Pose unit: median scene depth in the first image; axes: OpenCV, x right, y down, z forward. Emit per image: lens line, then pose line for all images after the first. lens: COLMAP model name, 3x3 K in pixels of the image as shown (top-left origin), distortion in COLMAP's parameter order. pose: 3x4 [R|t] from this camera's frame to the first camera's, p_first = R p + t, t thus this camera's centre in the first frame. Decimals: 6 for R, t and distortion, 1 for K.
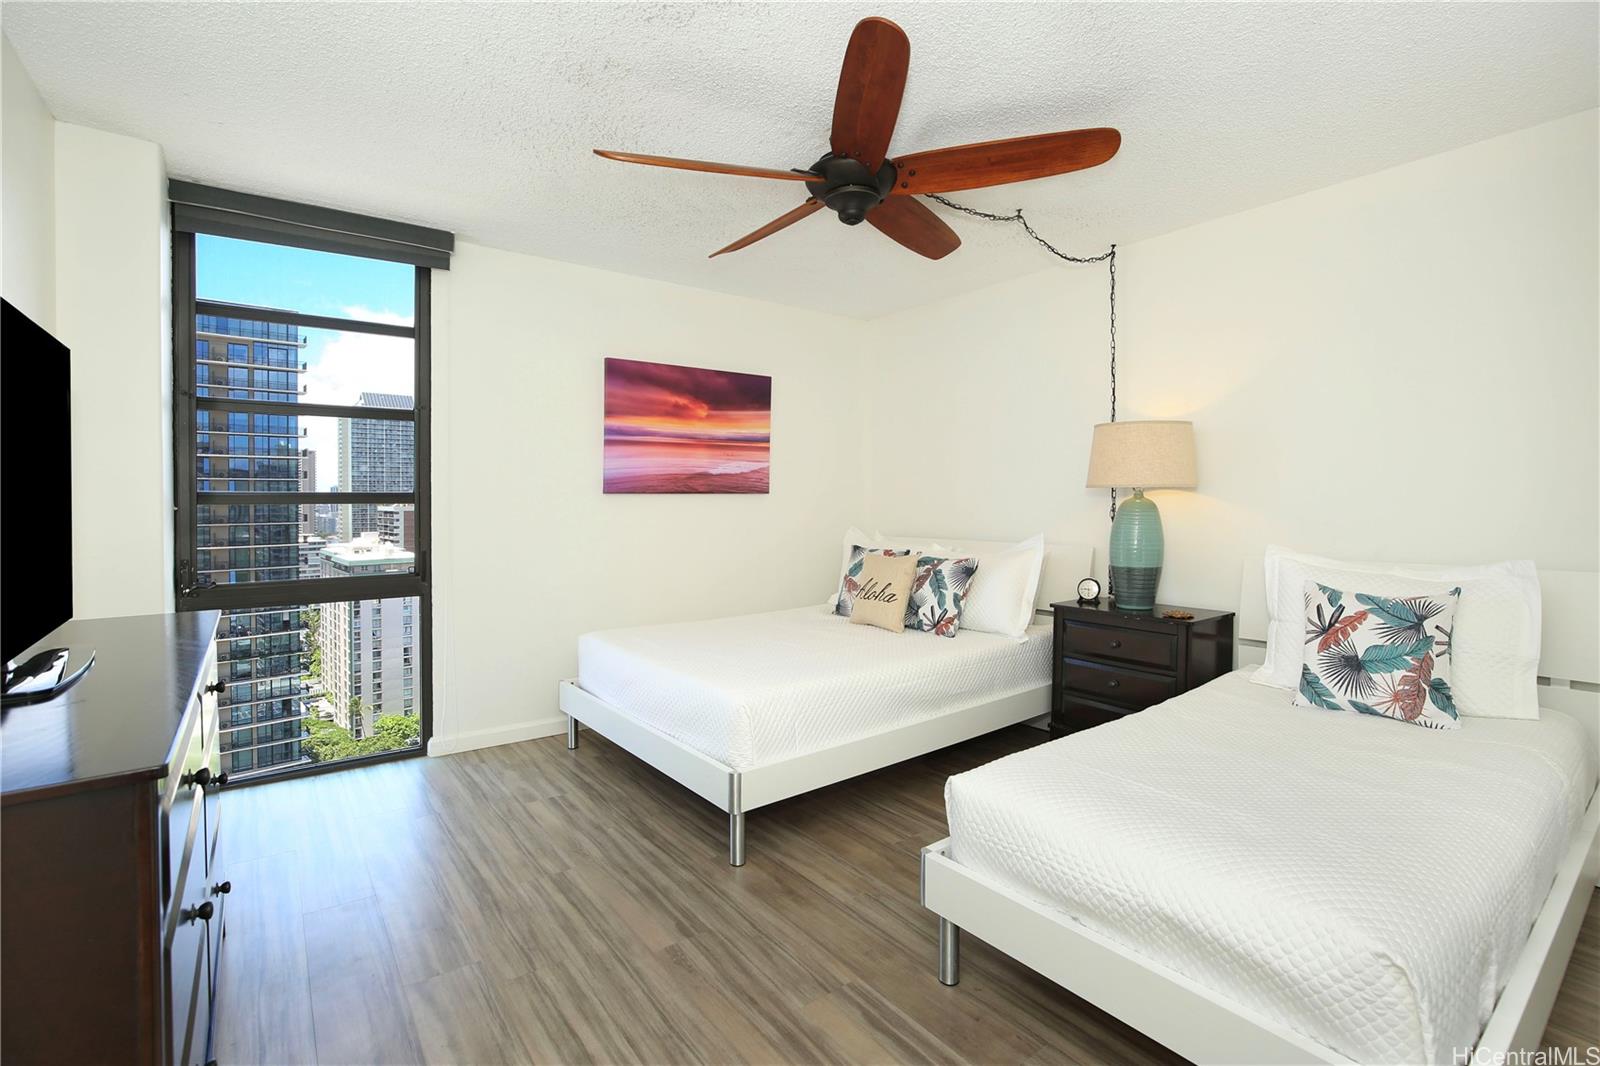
lens RADIAL K [[723.8, 0, 801.0], [0, 723.8, 529.5], [0, 0, 1]] dist [-0.011284, 0.000723]
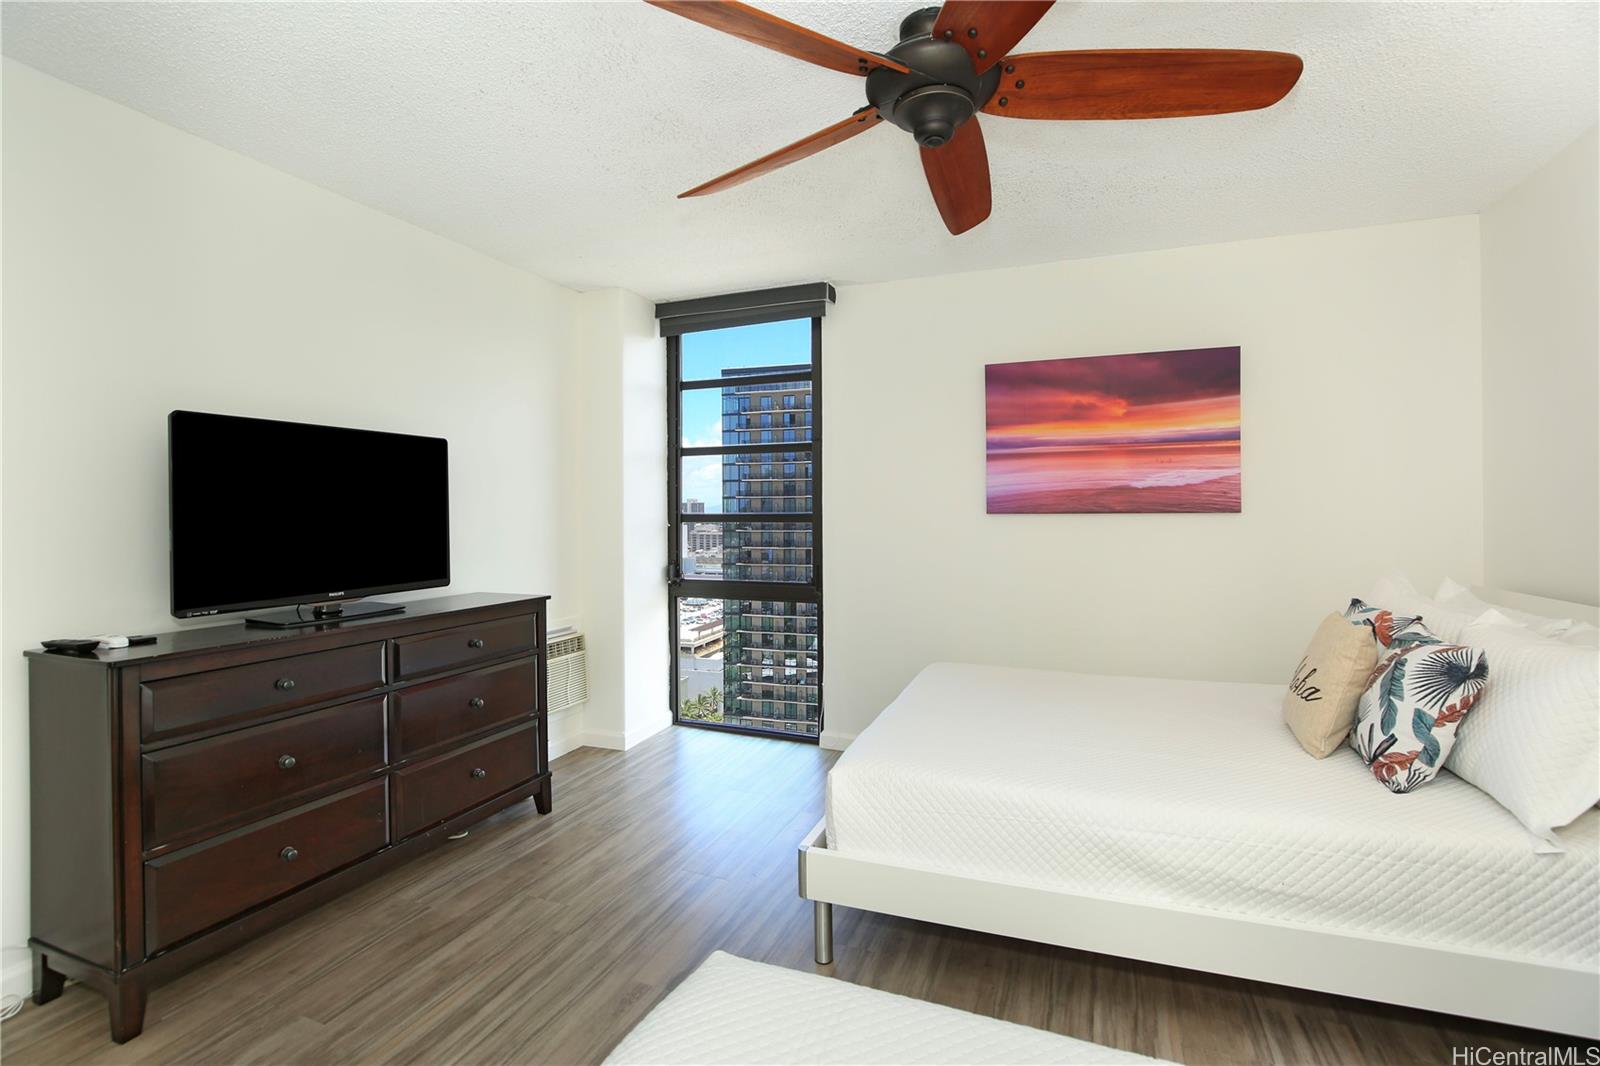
lens RADIAL K [[723.8, 0, 804.1], [0, 723.8, 518.7], [0, 0, 1]] dist [-0.011284, 0.000723]
pose [[0.530189, 0.009322, -0.847828, 0.380027], [-0.036177, 0.999278, -0.011637, -0.024144], [0.847107, 0.036842, 0.530144, 0.324346]]
